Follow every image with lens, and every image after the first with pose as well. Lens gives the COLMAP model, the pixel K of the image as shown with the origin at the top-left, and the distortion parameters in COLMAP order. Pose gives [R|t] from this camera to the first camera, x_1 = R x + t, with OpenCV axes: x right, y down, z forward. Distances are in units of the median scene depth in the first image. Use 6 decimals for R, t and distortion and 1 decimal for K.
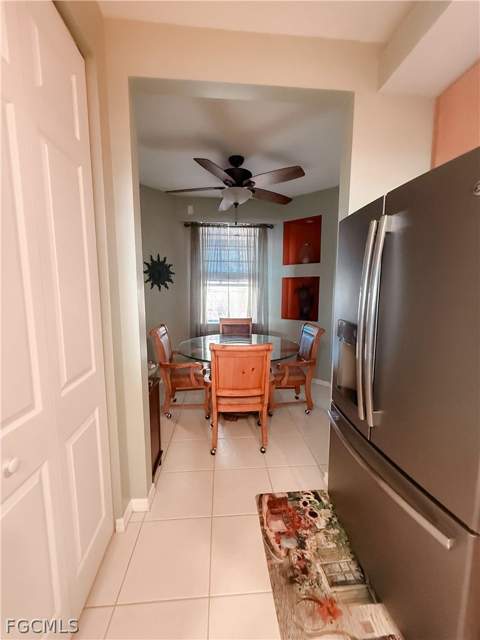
lens RADIAL K [[257.2, 0, 240.0], [0, 257.2, 320.0], [0, 0, 1]] dist [-0.000419, -0.000288]
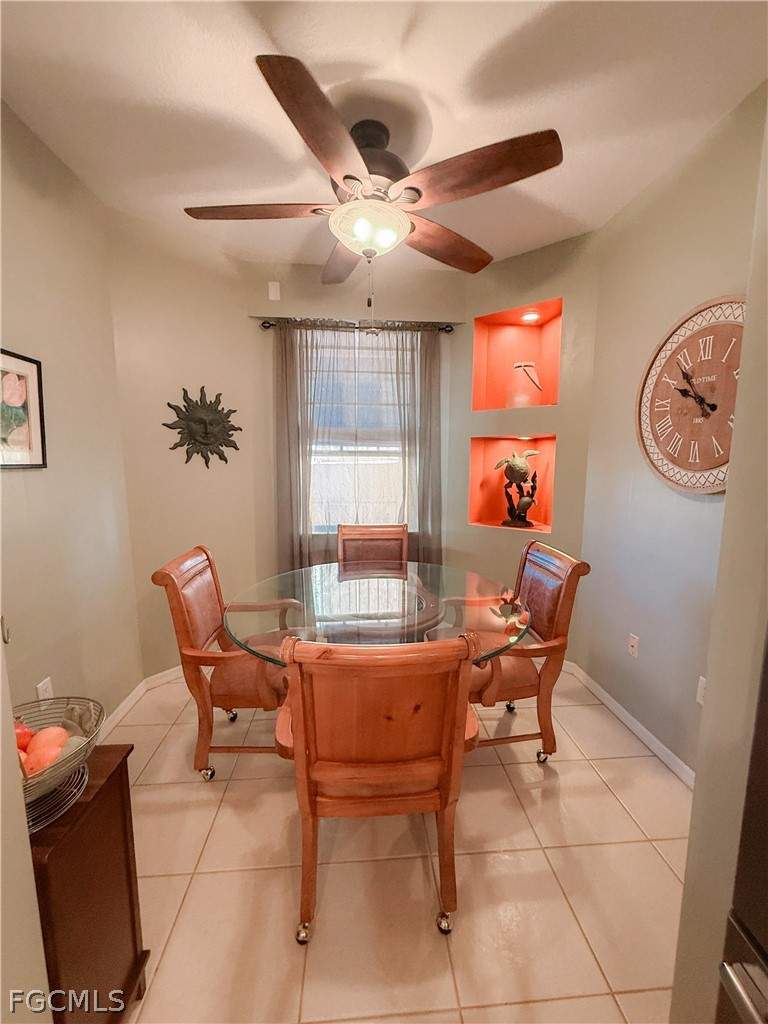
lens RADIAL K [[411.6, 0, 384.0], [0, 411.6, 512.0], [0, 0, 1]] dist [-0.000419, -0.000288]
pose [[0.999993, -0.003594, -0.001307, 0.005083], [0.003606, 0.999950, 0.009300, -0.038589], [0.001274, -0.009304, 0.999956, 0.264313]]
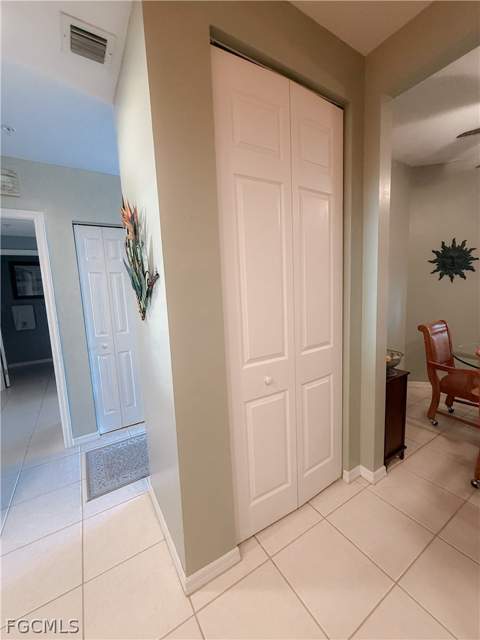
lens RADIAL K [[257.2, 0, 240.0], [0, 257.2, 320.0], [0, 0, 1]] dist [-0.000419, -0.000288]
pose [[0.462287, 0.089909, -0.882160, 0.128354], [-0.064343, 0.995625, 0.067755, 0.000689], [0.884393, 0.025438, 0.466049, -0.016903]]
